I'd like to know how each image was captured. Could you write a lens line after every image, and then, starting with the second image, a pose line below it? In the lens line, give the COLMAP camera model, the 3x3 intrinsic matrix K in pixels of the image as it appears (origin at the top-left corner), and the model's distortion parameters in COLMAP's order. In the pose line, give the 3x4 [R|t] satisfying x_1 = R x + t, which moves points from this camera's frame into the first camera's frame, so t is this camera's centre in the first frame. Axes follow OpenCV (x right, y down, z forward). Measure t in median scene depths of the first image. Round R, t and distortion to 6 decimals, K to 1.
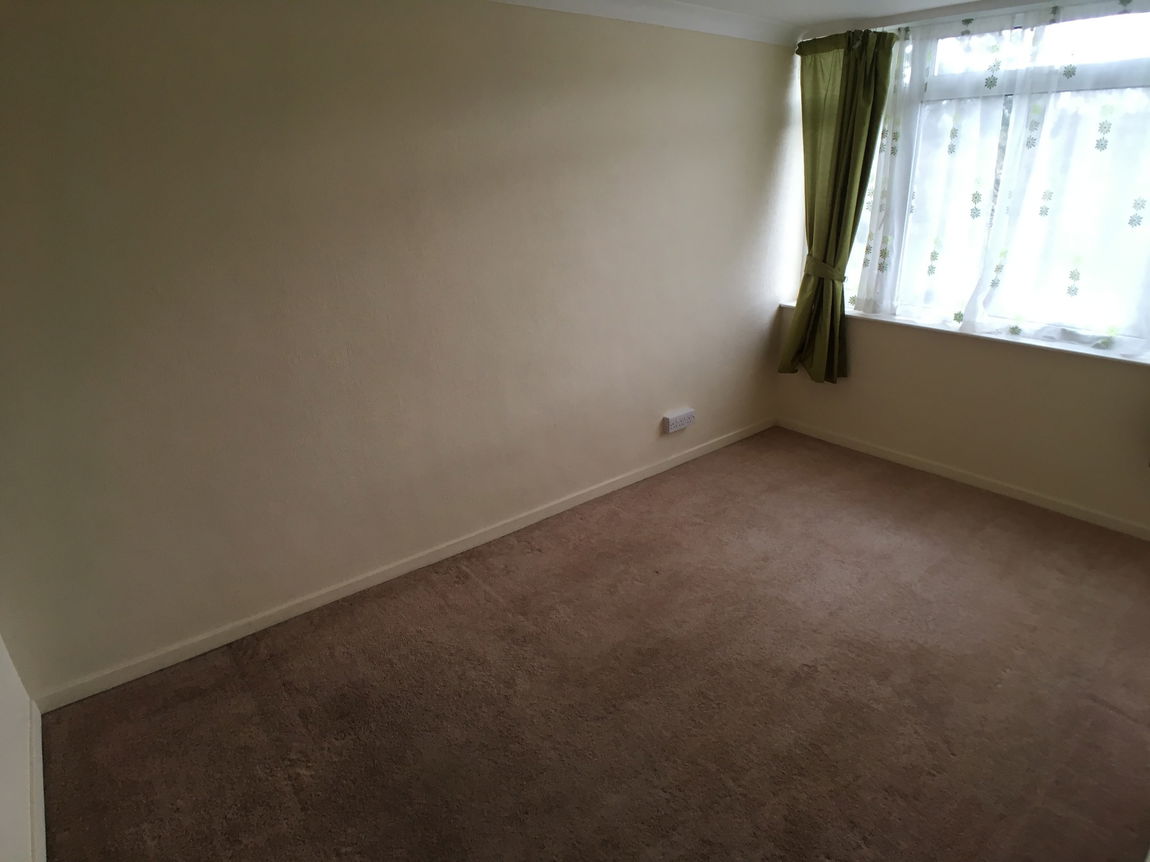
lens RADIAL K [[689.4, 0, 561.9], [0, 689.4, 422.1], [0, 0, 1]] dist [-0.058966, 0.002201]
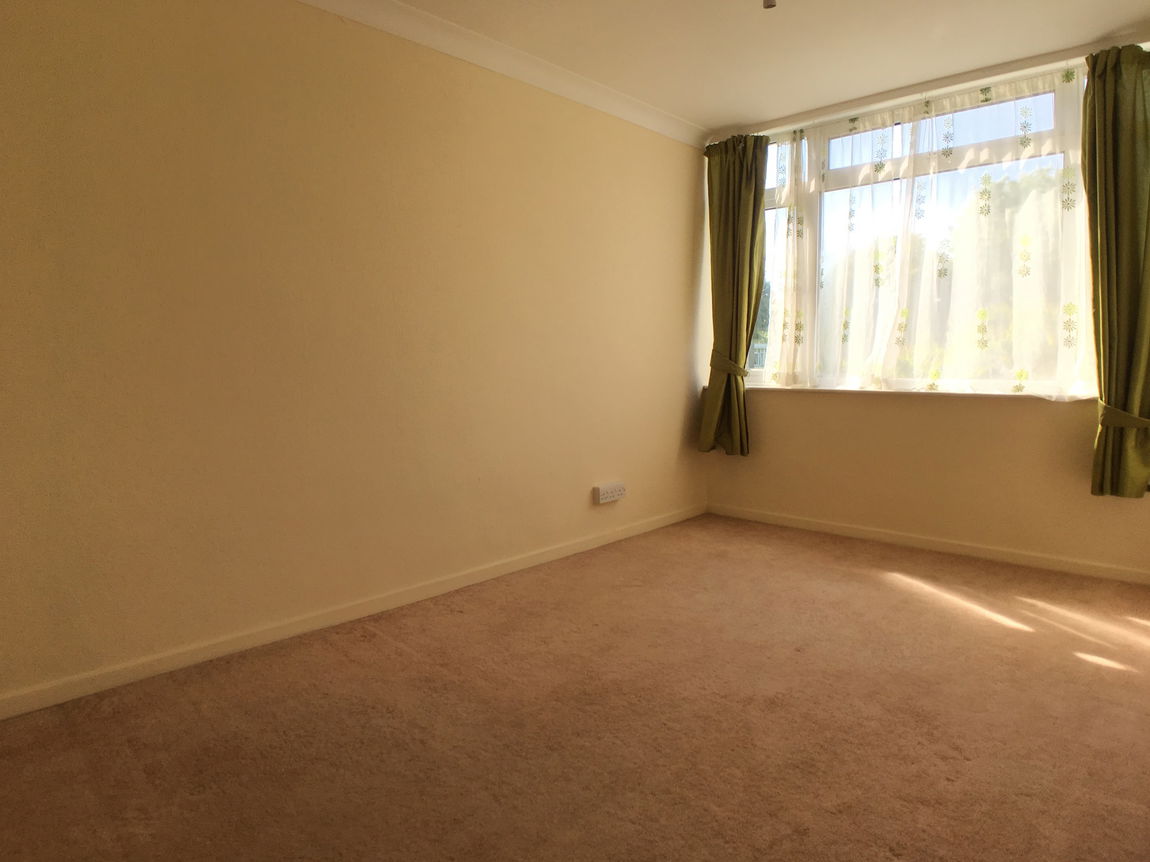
lens RADIAL K [[689.4, 0, 561.9], [0, 689.4, 422.1], [0, 0, 1]] dist [-0.058966, 0.002201]
pose [[0.991521, 0.018553, 0.128614, -0.026671], [0.016887, 0.962966, -0.269093, 0.235745], [-0.128844, 0.268983, 0.954488, 0.117983]]
